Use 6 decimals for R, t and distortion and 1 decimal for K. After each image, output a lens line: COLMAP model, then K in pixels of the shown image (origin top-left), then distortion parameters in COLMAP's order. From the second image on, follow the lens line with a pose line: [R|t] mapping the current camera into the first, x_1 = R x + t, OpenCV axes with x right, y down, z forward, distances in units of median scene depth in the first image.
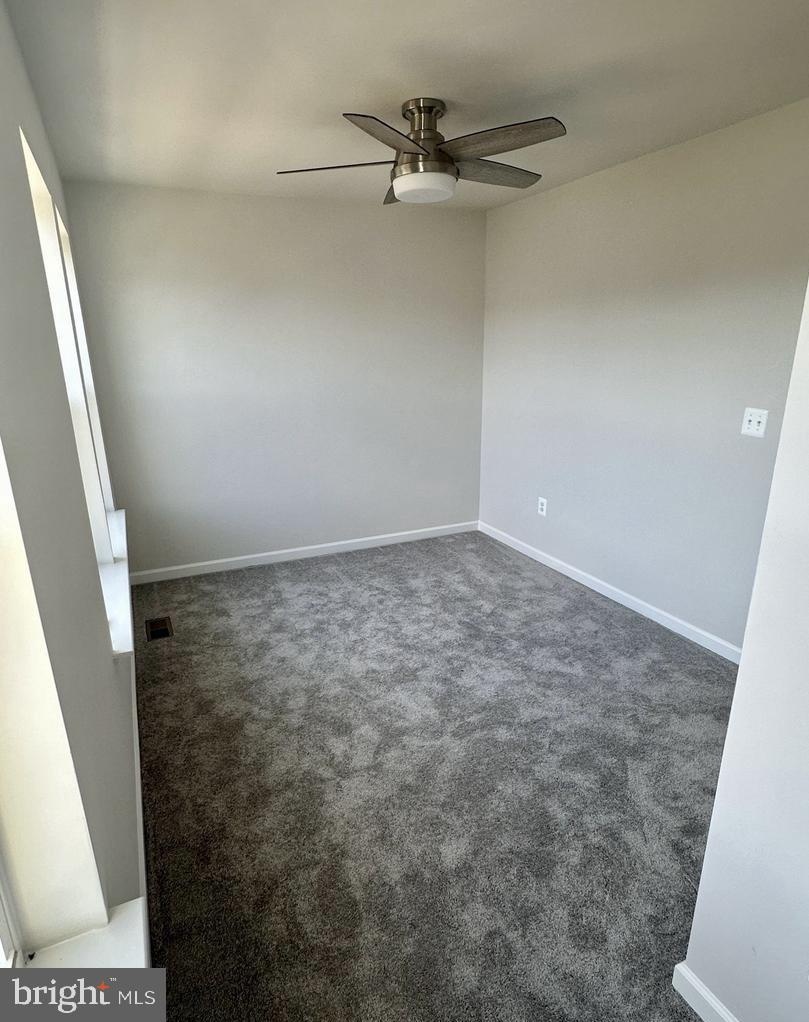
lens RADIAL K [[604.8, 0, 401.2], [0, 604.8, 518.1], [0, 0, 1]] dist [-0.000066, 0.000700]
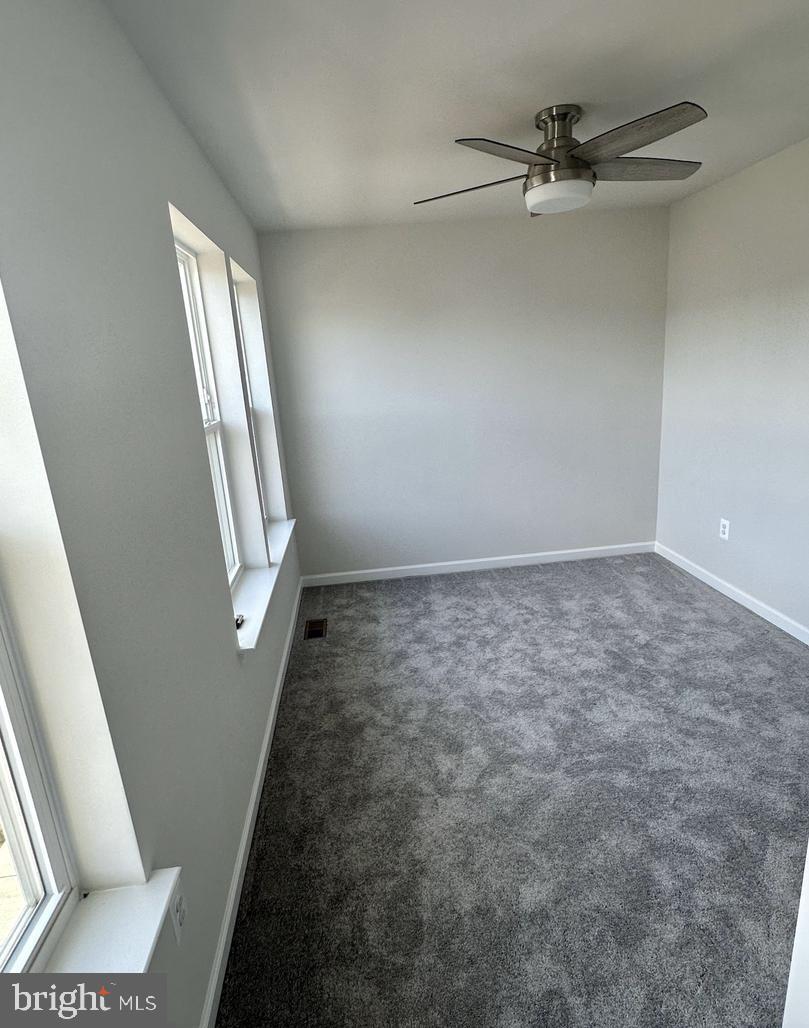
lens RADIAL K [[604.7, 0, 404.0], [0, 604.7, 518.0], [0, 0, 1]] dist [-0.000646, 0.001987]
pose [[0.943318, 0.029316, -0.330593, 0.131660], [-0.035075, 0.999319, -0.011466, -0.013687], [0.330032, 0.022412, 0.943704, 0.018613]]
